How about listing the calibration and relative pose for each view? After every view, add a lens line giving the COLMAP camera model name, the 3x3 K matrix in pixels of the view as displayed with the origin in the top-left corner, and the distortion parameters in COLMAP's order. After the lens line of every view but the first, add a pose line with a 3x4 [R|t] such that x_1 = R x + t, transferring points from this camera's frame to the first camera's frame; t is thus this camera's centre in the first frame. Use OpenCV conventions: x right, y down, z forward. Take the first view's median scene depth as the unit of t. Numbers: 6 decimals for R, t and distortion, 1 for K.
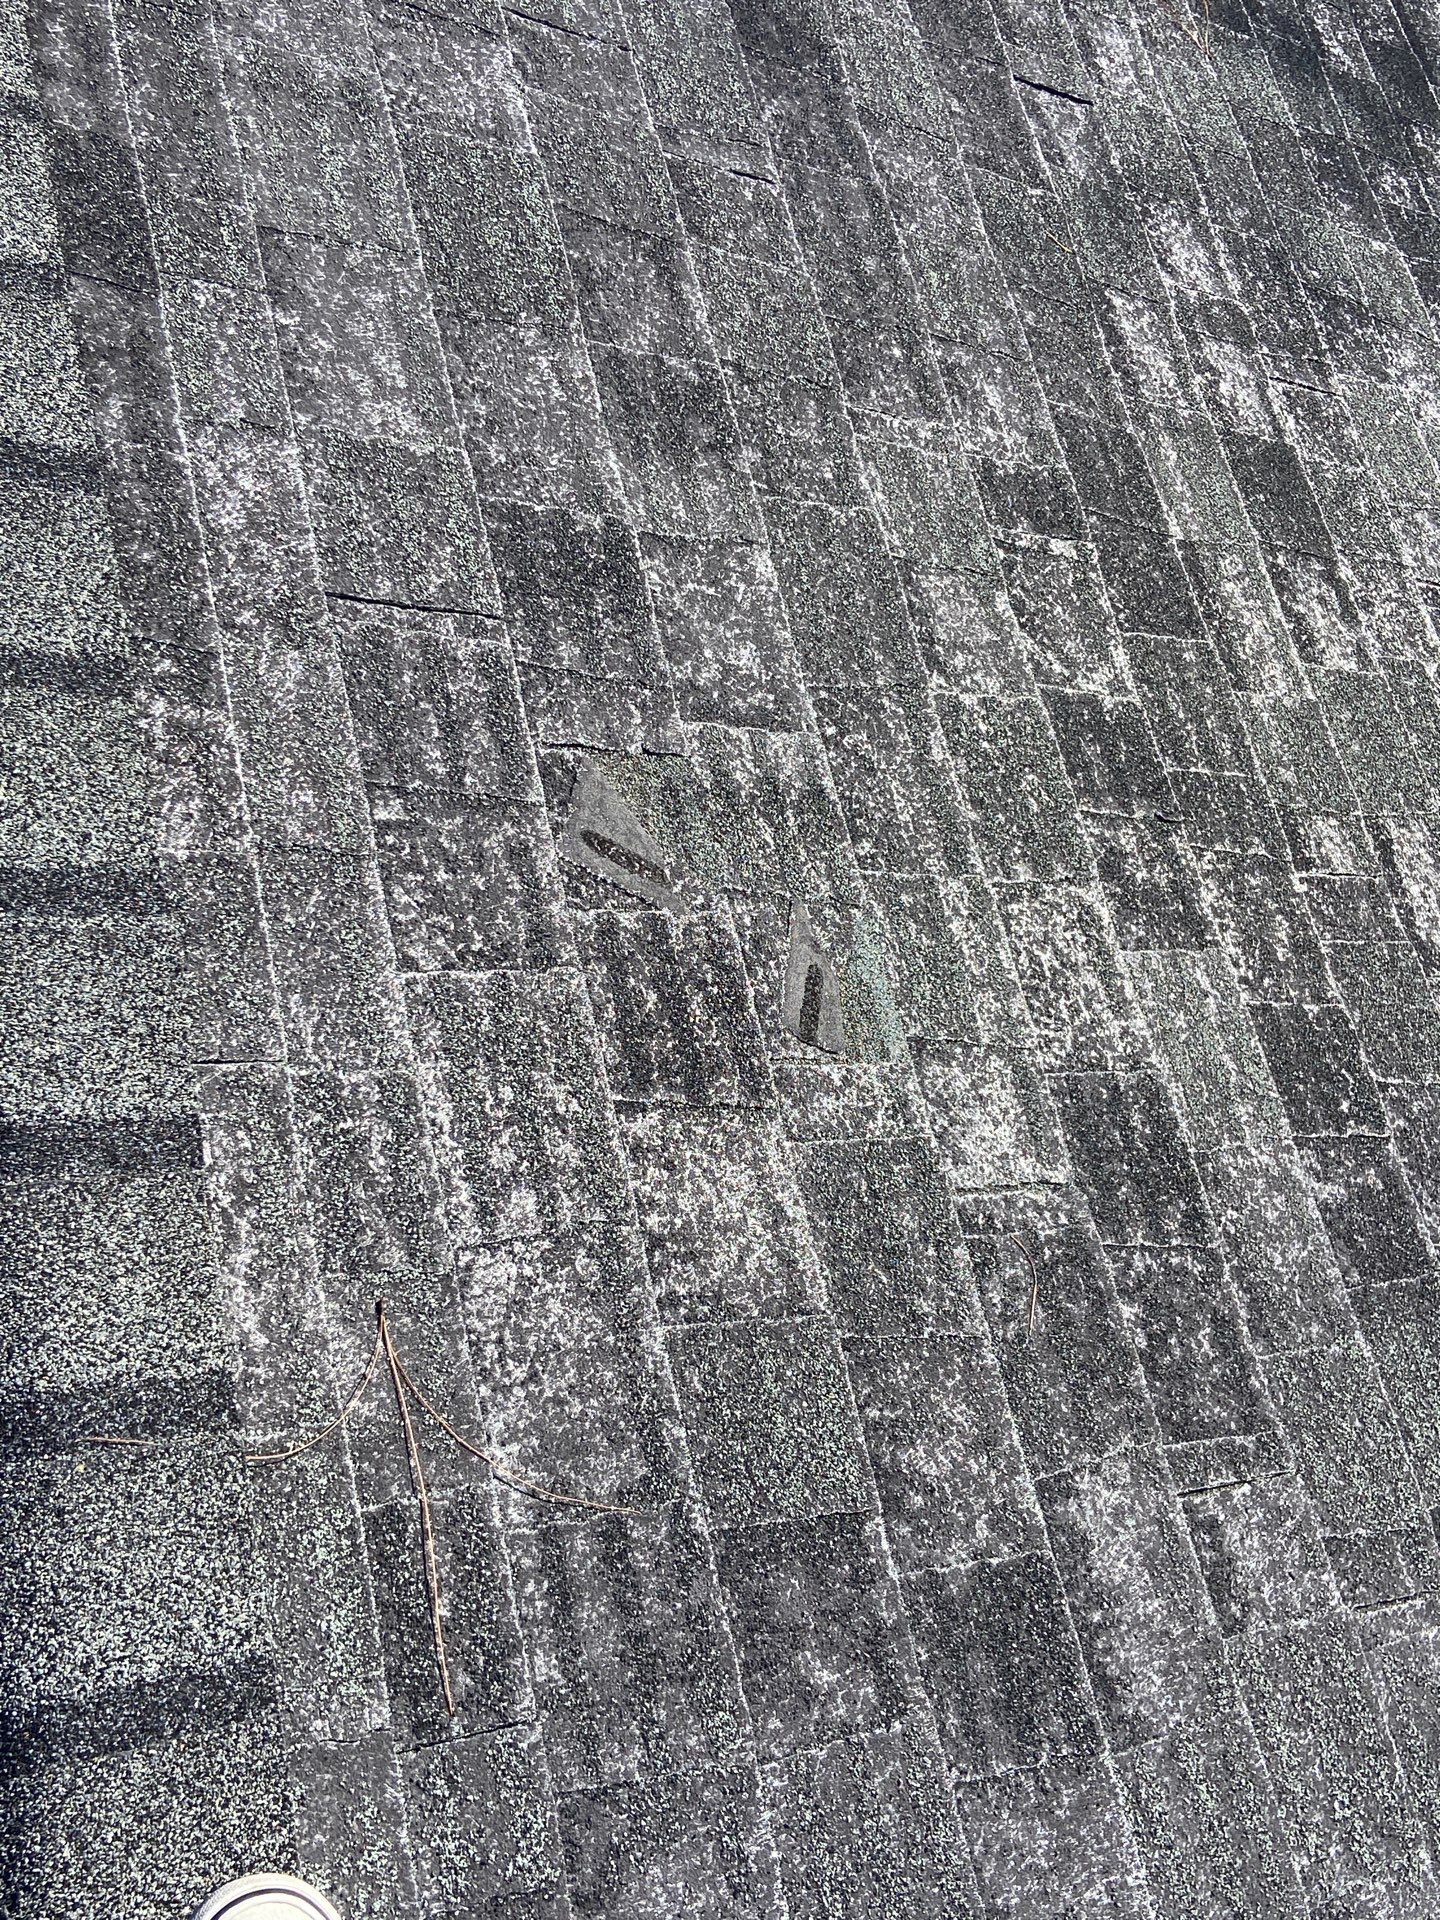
lens RADIAL K [[820.6, 0, 720.0], [0, 820.6, 960.0], [0, 0, 1]] dist [0.010374, -0.000544]
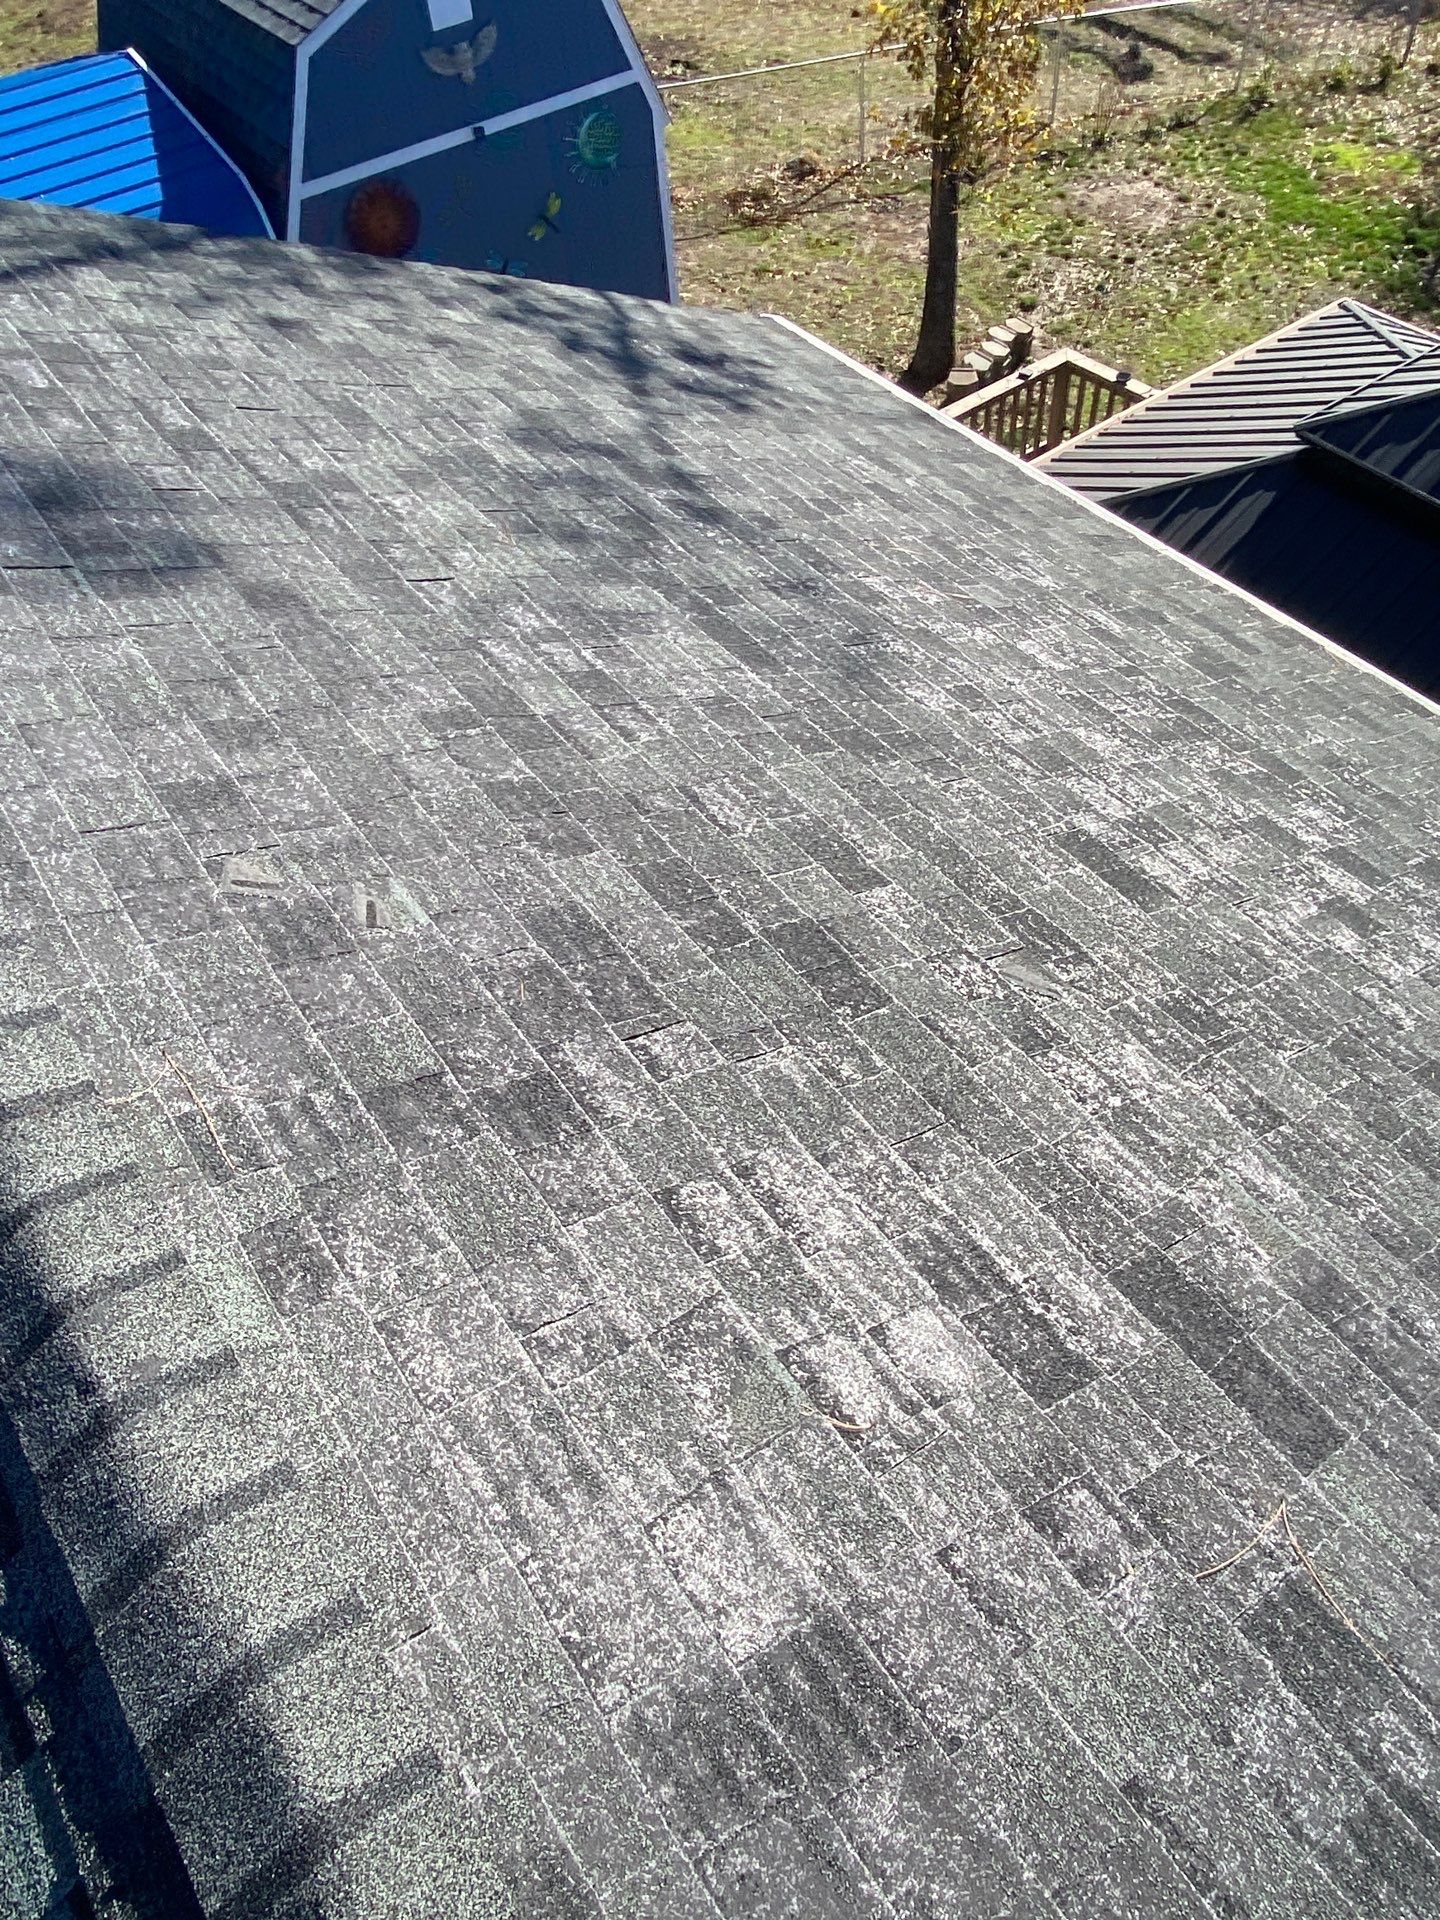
lens RADIAL K [[757.4, 0, 718.1], [0, 757.4, 957.3], [0, 0, 1]] dist [-0.001732, -0.000369]
pose [[0.887220, -0.394745, 0.238782, 0.379690], [0.453291, 0.842183, -0.291985, 1.078704], [-0.085838, 0.367292, 0.926136, -0.803888]]
